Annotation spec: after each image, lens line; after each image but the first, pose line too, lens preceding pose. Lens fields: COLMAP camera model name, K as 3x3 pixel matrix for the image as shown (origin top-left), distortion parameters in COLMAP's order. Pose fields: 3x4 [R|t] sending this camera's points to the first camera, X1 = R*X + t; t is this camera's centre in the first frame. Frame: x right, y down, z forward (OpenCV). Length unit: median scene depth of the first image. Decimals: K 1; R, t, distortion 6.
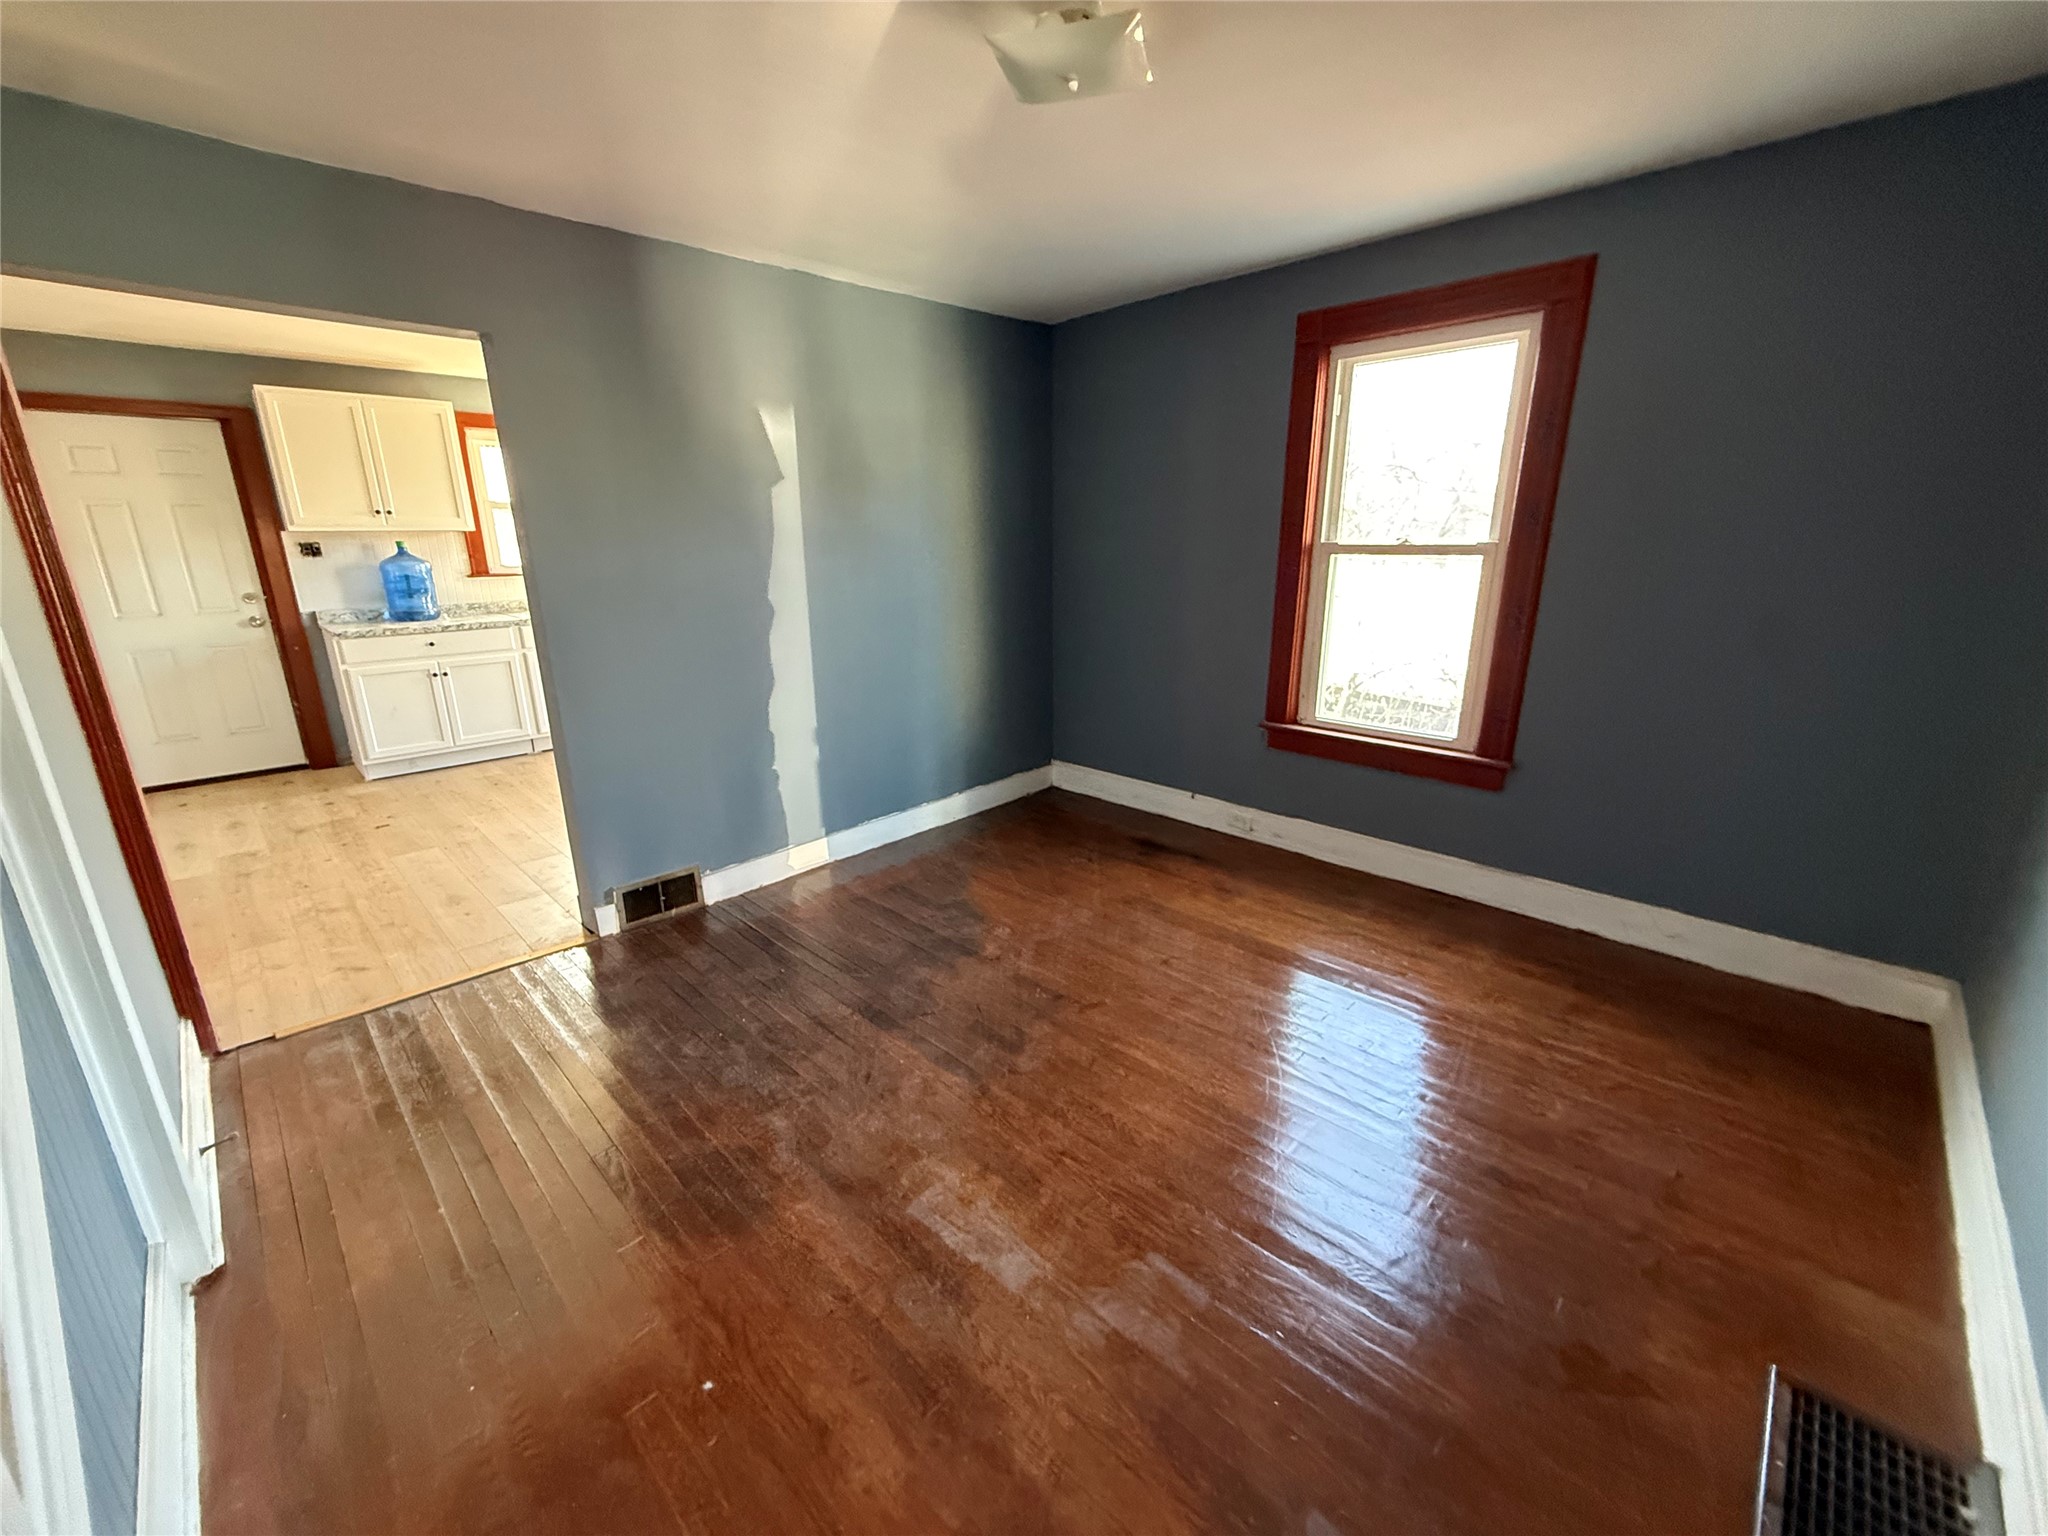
lens RADIAL K [[811.1, 0, 1020.7], [0, 811.1, 773.1], [0, 0, 1]] dist [-0.003327, -0.000012]
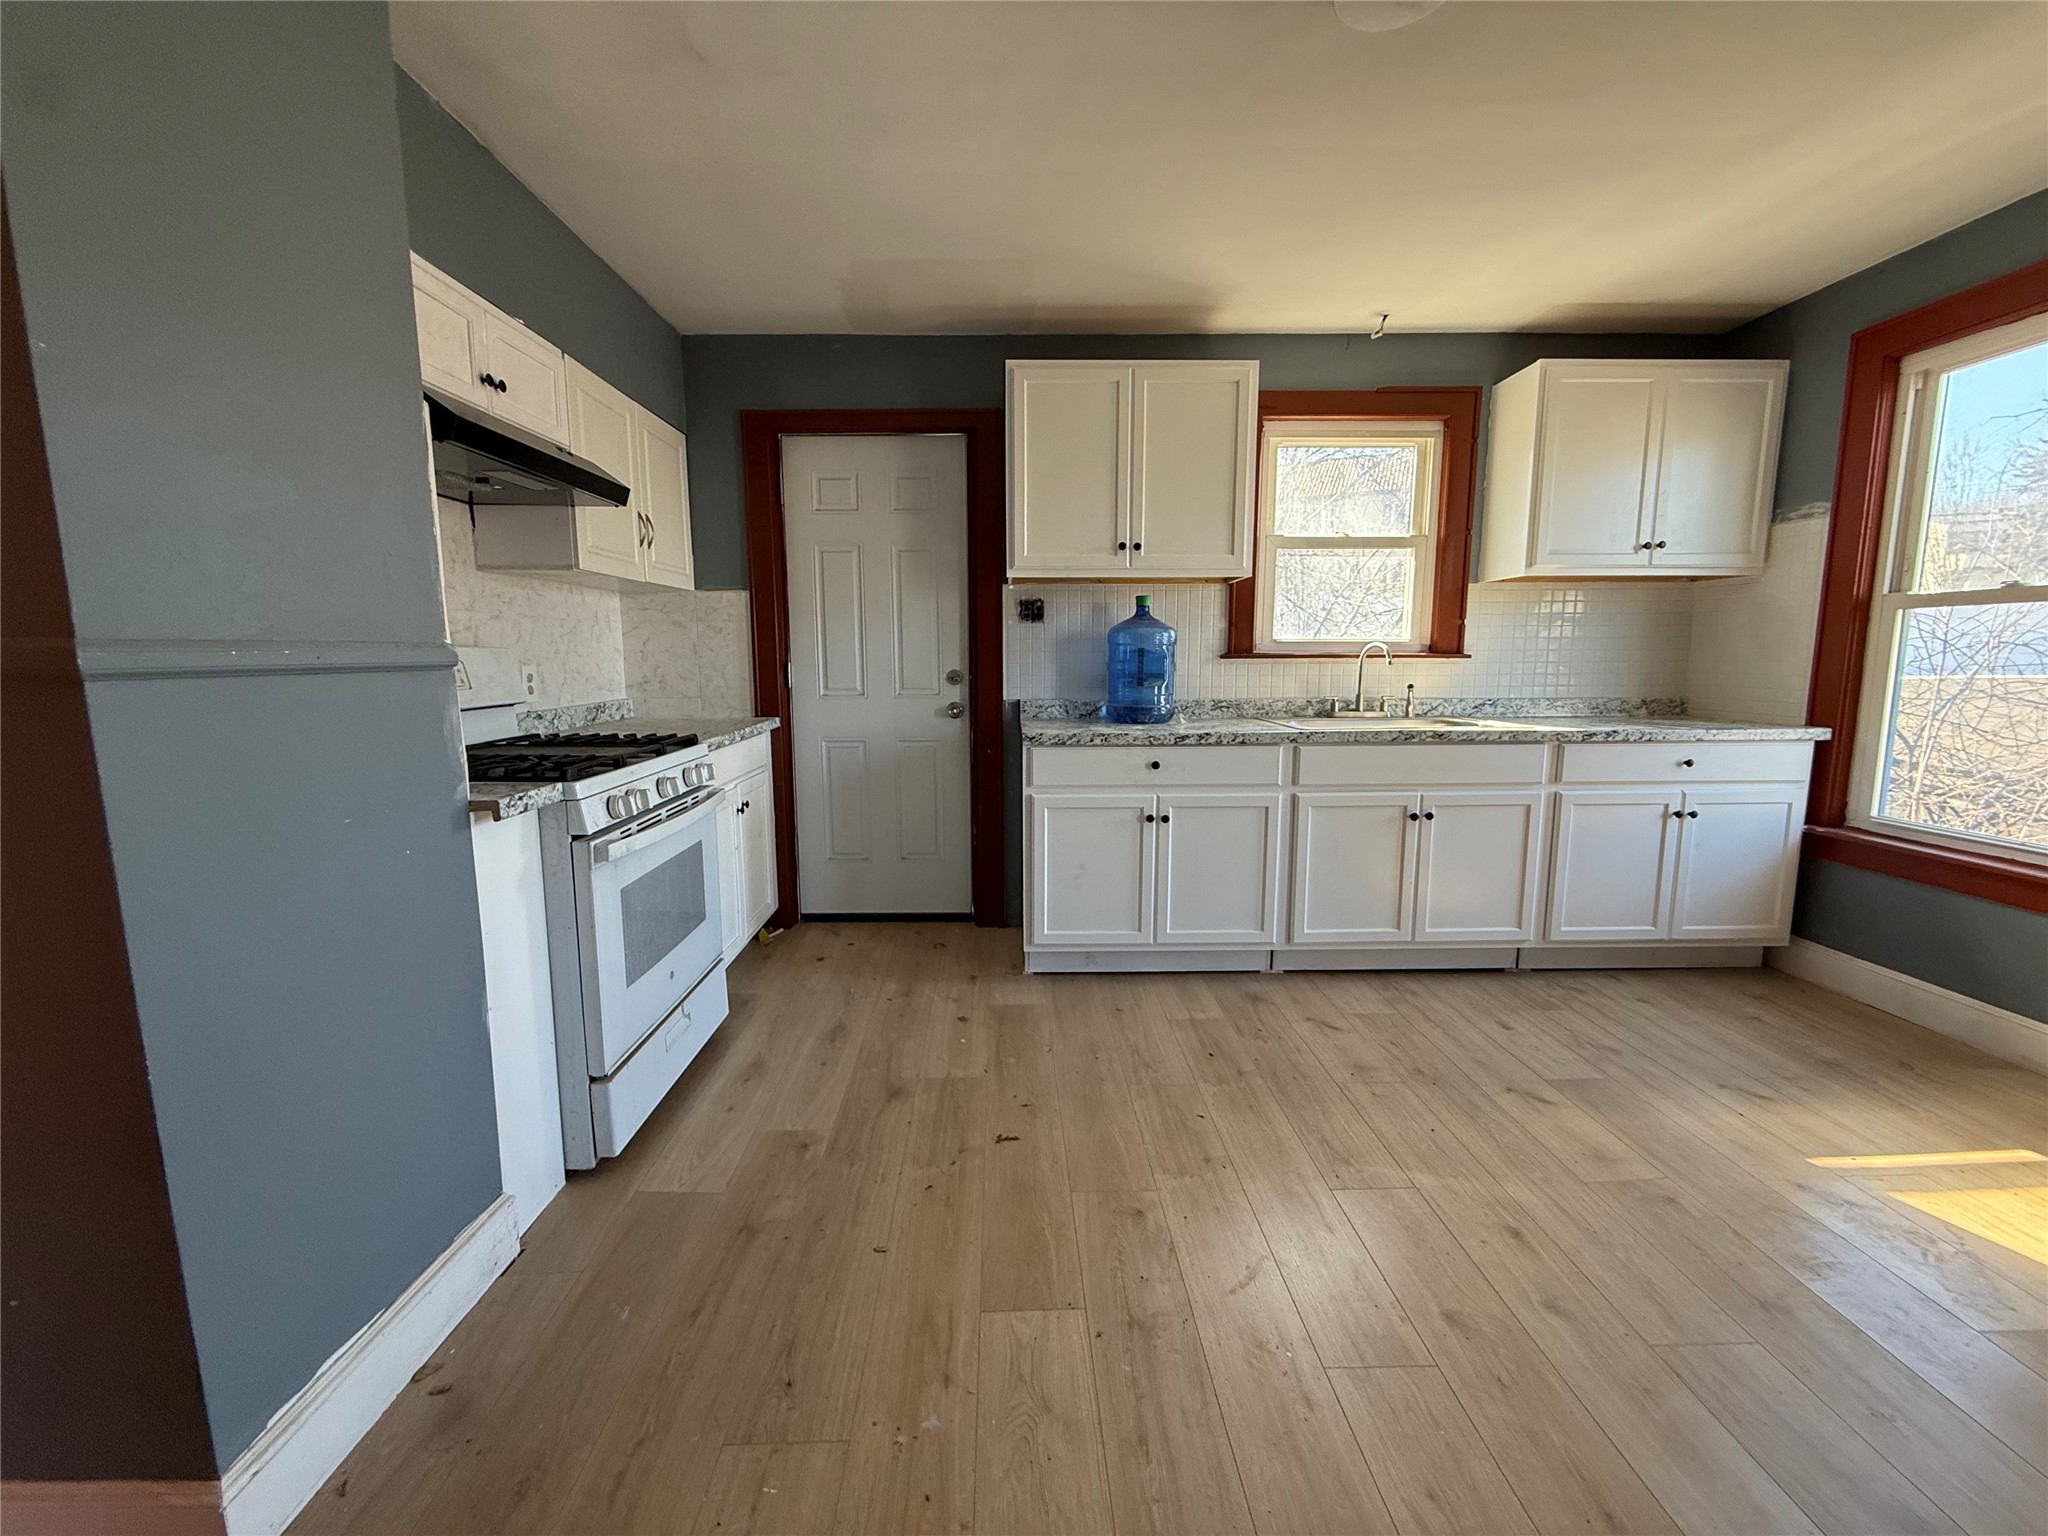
lens RADIAL K [[811.1, 0, 1019.4], [0, 811.1, 759.9], [0, 0, 1]] dist [-0.003327, -0.000012]
pose [[0.716561, 0.094519, -0.691091, -0.402073], [-0.197776, 0.977647, -0.071355, -0.103205], [0.668898, 0.187811, 0.719237, 0.524959]]
